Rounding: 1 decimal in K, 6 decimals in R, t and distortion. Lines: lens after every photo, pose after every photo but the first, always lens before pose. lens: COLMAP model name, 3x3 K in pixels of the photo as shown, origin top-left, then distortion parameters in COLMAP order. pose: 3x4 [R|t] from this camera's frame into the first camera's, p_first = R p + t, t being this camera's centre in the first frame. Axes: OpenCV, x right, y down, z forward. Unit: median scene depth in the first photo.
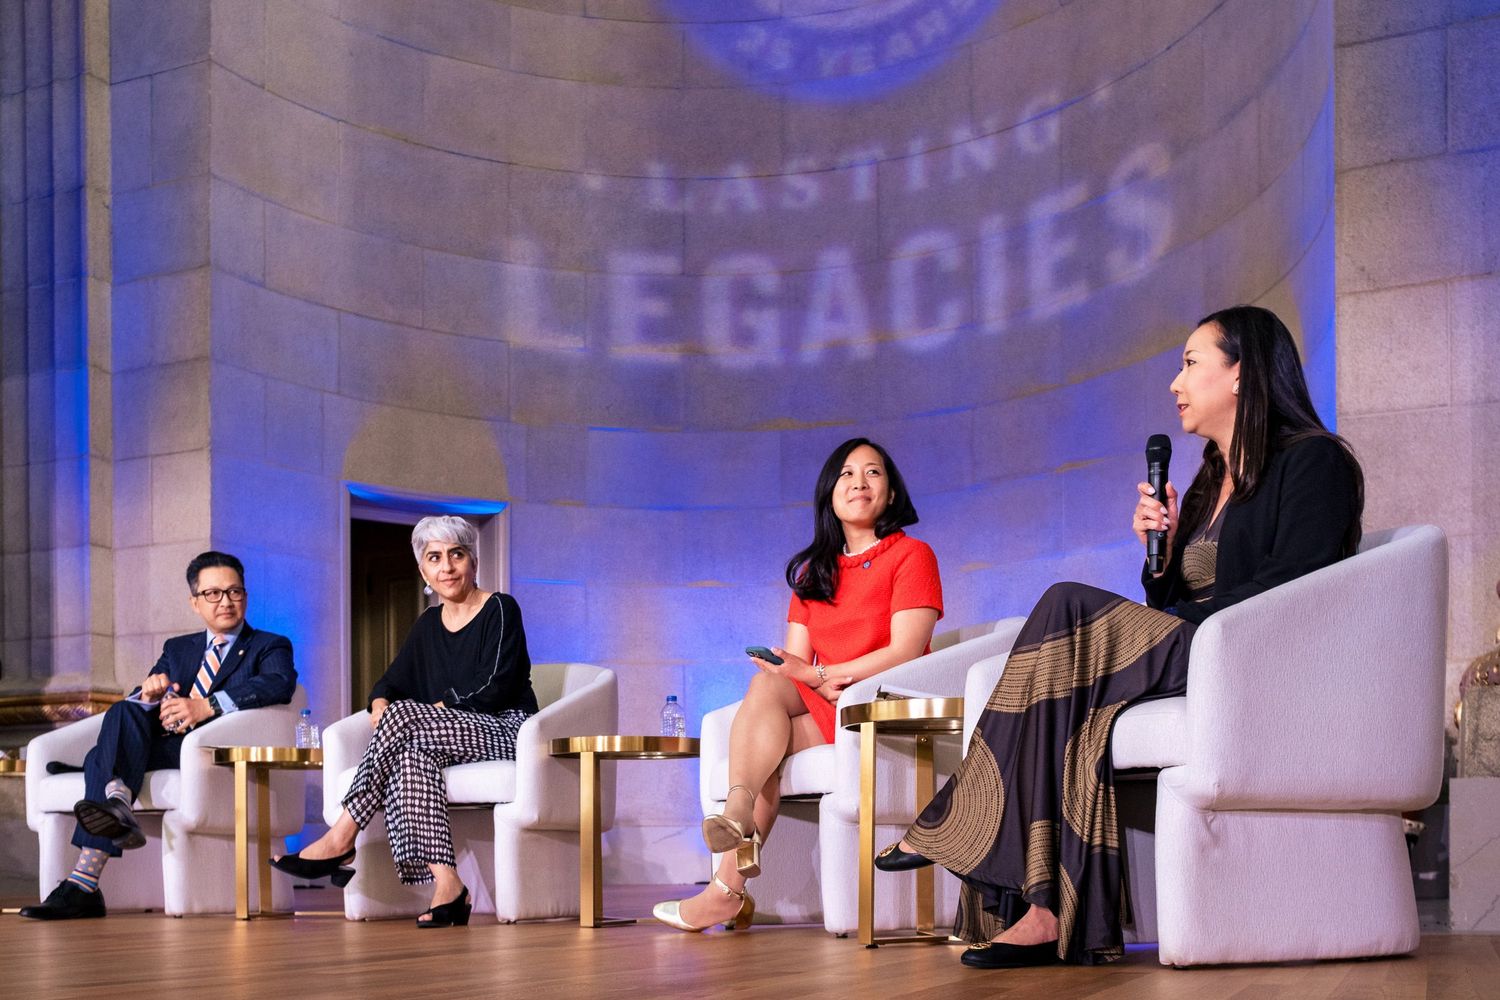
lens RADIAL K [[1624.7, 0, 762.2], [0, 1624.7, 859.8], [0, 0, 1]] dist [-0.042983, 0.060550]
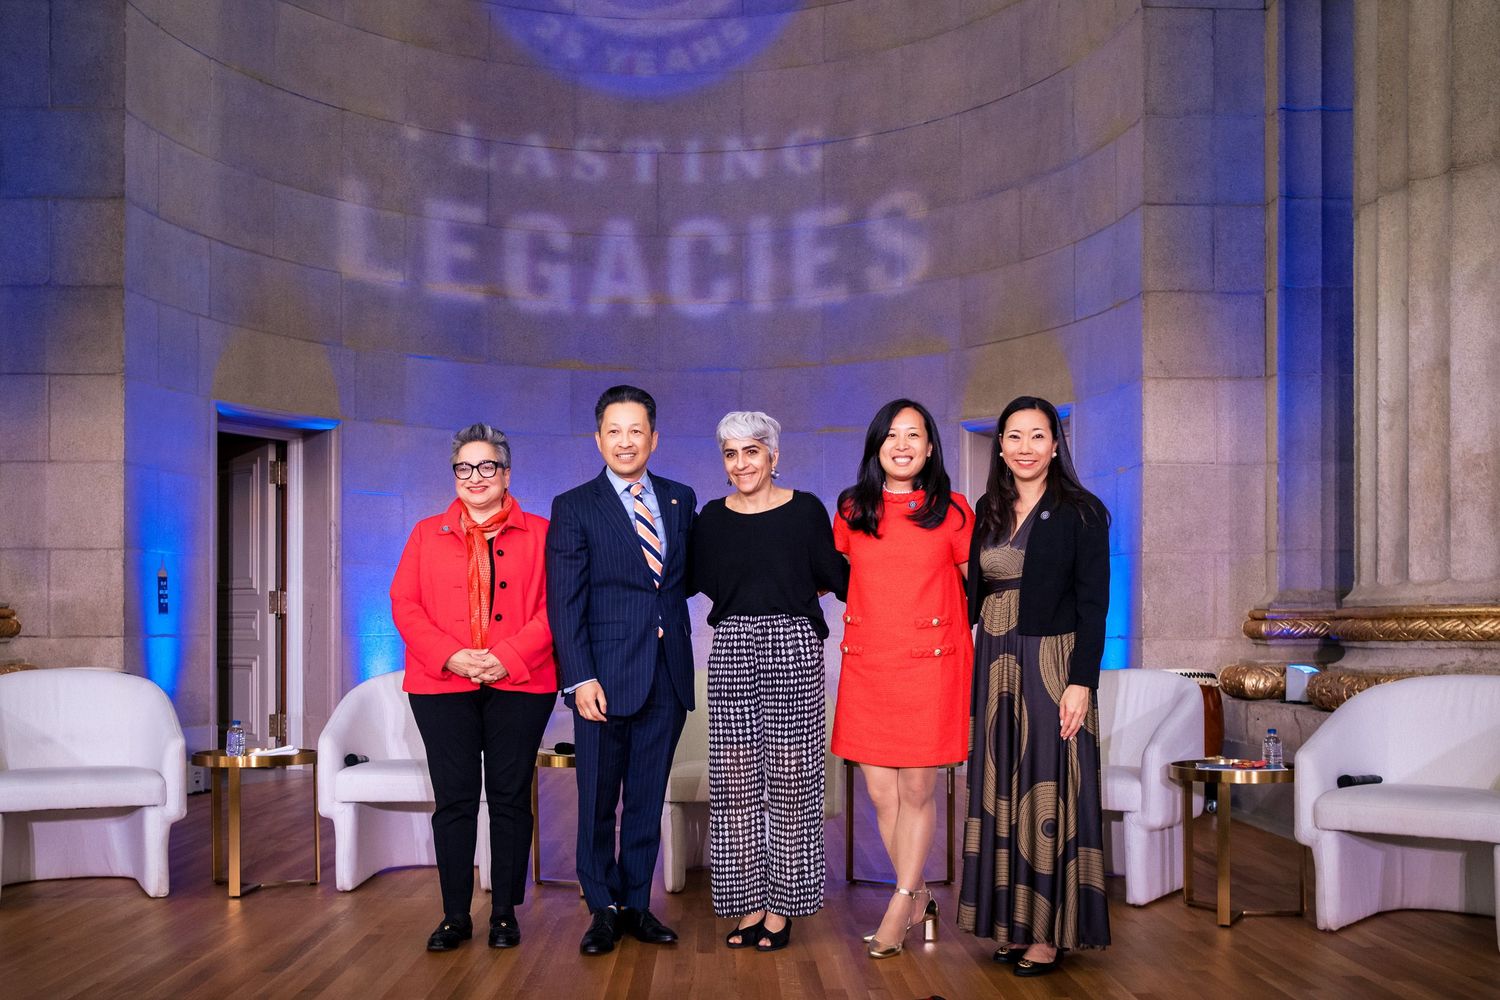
lens RADIAL K [[1550.0, 0, 760.1], [0, 1550.0, 615.6], [0, 0, 1]] dist [-0.028762, 0.096794]
pose [[0.906678, 0.007260, 0.421761, -0.350875], [-0.002865, 0.999935, -0.011053, -0.080952], [-0.421814, 0.008813, 0.906640, -0.065989]]
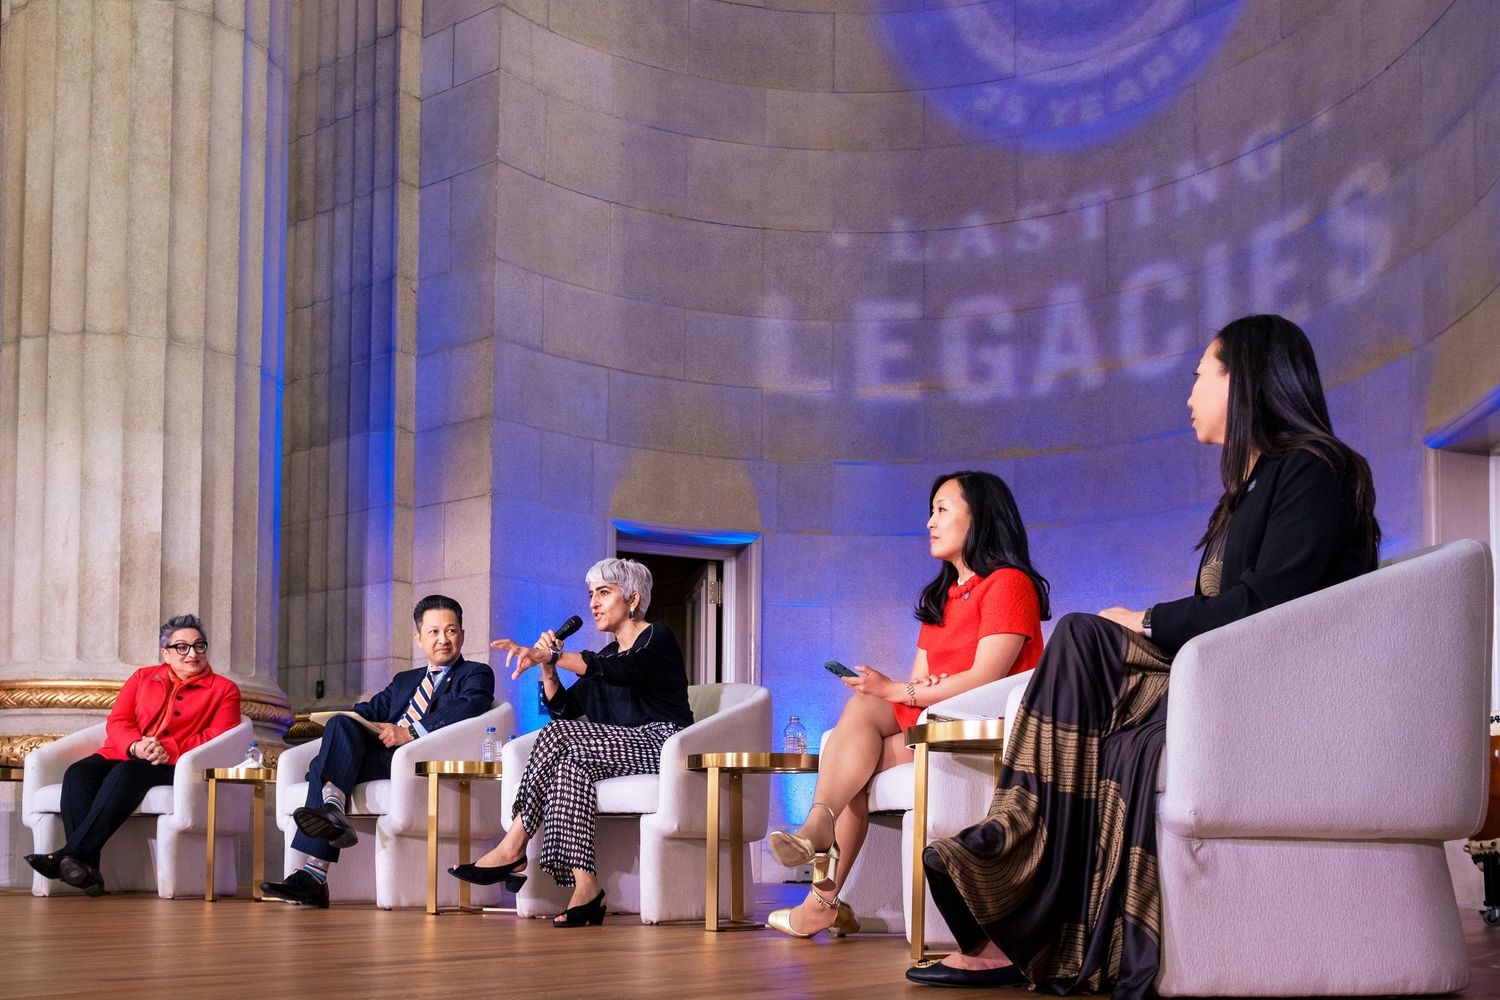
lens RADIAL K [[1507.2, 0, 751.1], [0, 1507.2, 790.4], [0, 0, 1]] dist [-0.040291, 0.057586]
pose [[0.977250, 0.003825, -0.212054, 0.055554], [-0.013336, 0.998967, -0.043440, -0.002889], [0.211669, 0.045279, 0.976292, 0.013958]]
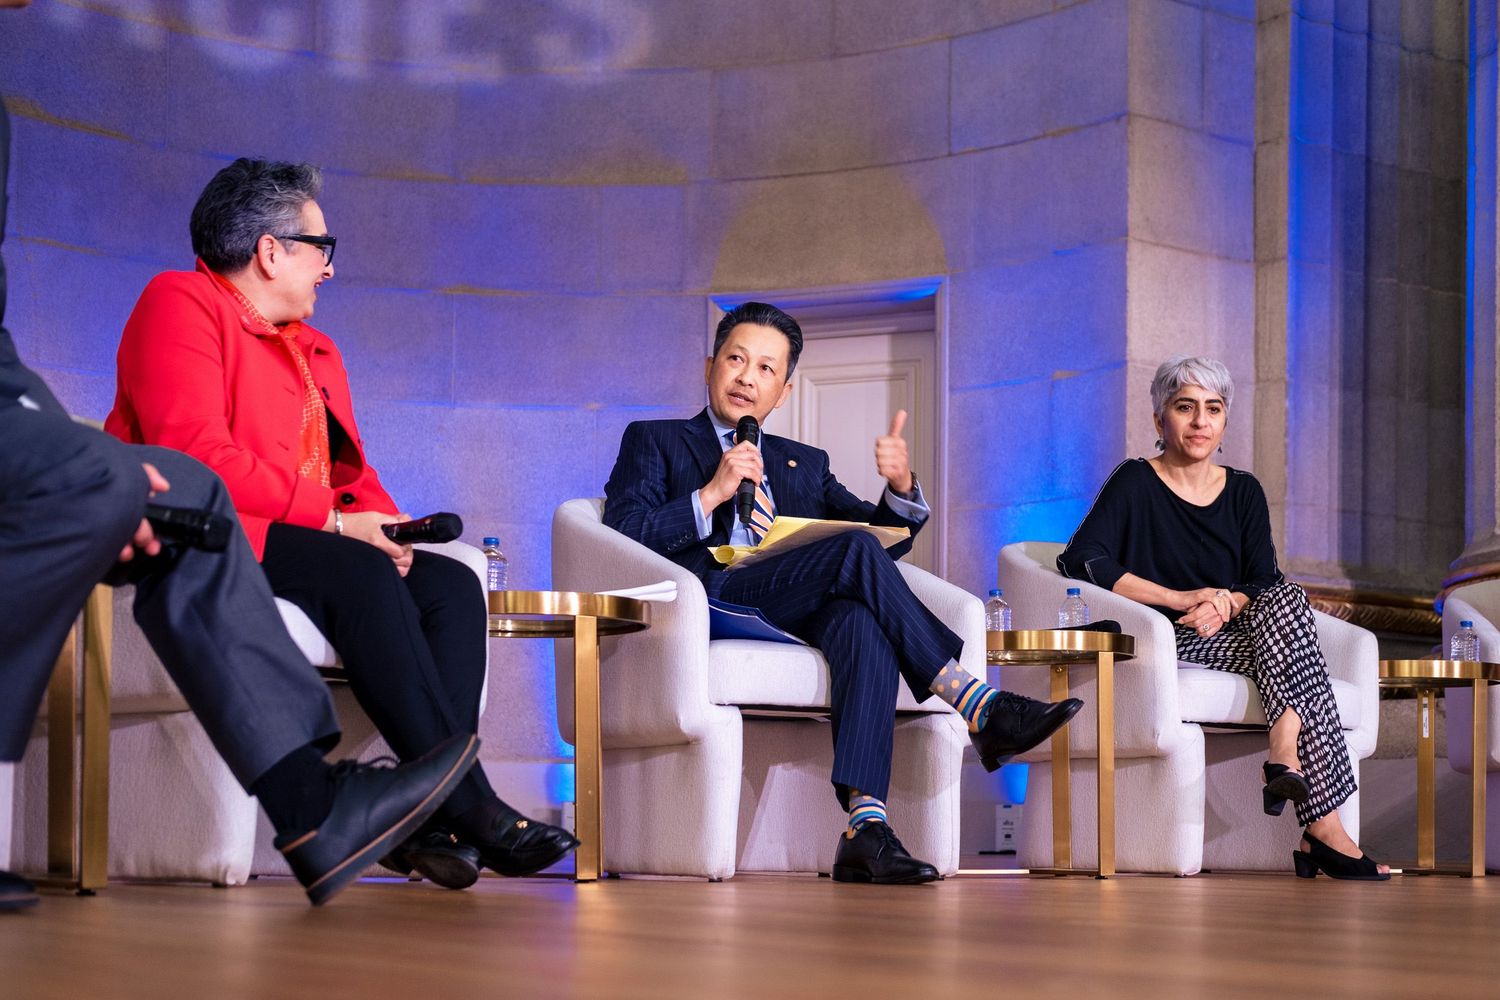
lens RADIAL K [[2351.8, 0, 777.6], [0, 2351.8, 762.4], [0, 0, 1]] dist [-0.106522, 0.456633]
pose [[0.517807, 0.033512, 0.854841, -0.635231], [-0.010116, 0.999402, -0.033051, 0.012220], [-0.855438, 0.008466, 0.517836, 0.297034]]
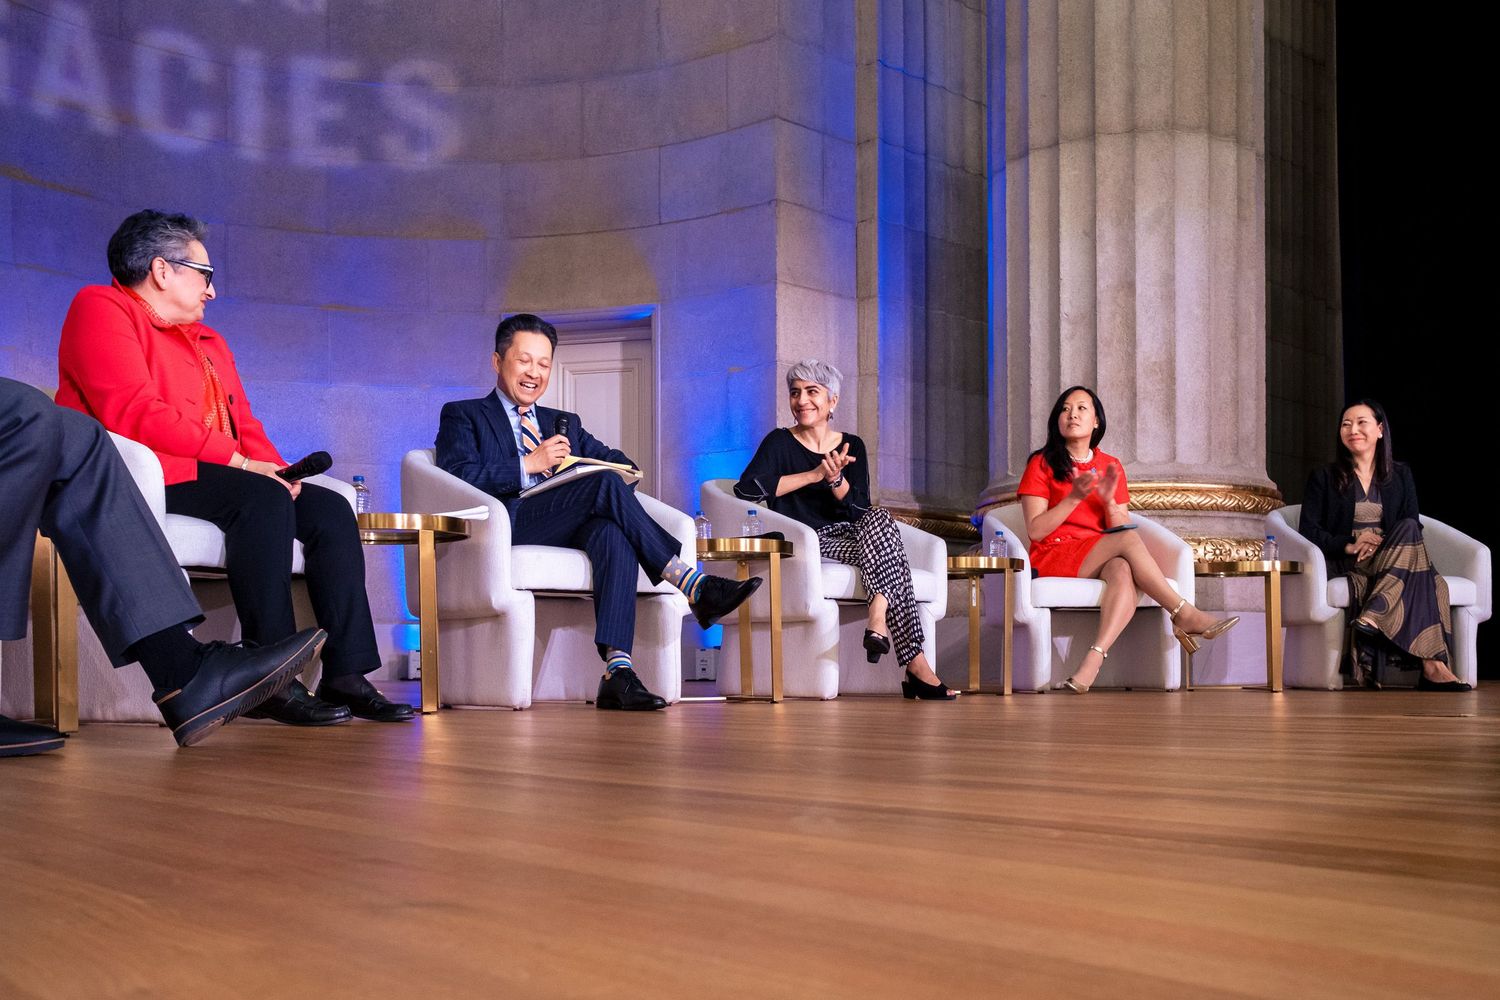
lens RADIAL K [[1483.7, 0, 767.0], [0, 1483.7, 669.3], [0, 0, 1]] dist [-0.051678, 0.086191]
pose [[0.385775, -0.003611, 0.922586, -0.615453], [0.004292, 0.999989, 0.002119, 0.008140], [-0.922583, 0.003142, 0.385786, 0.313847]]
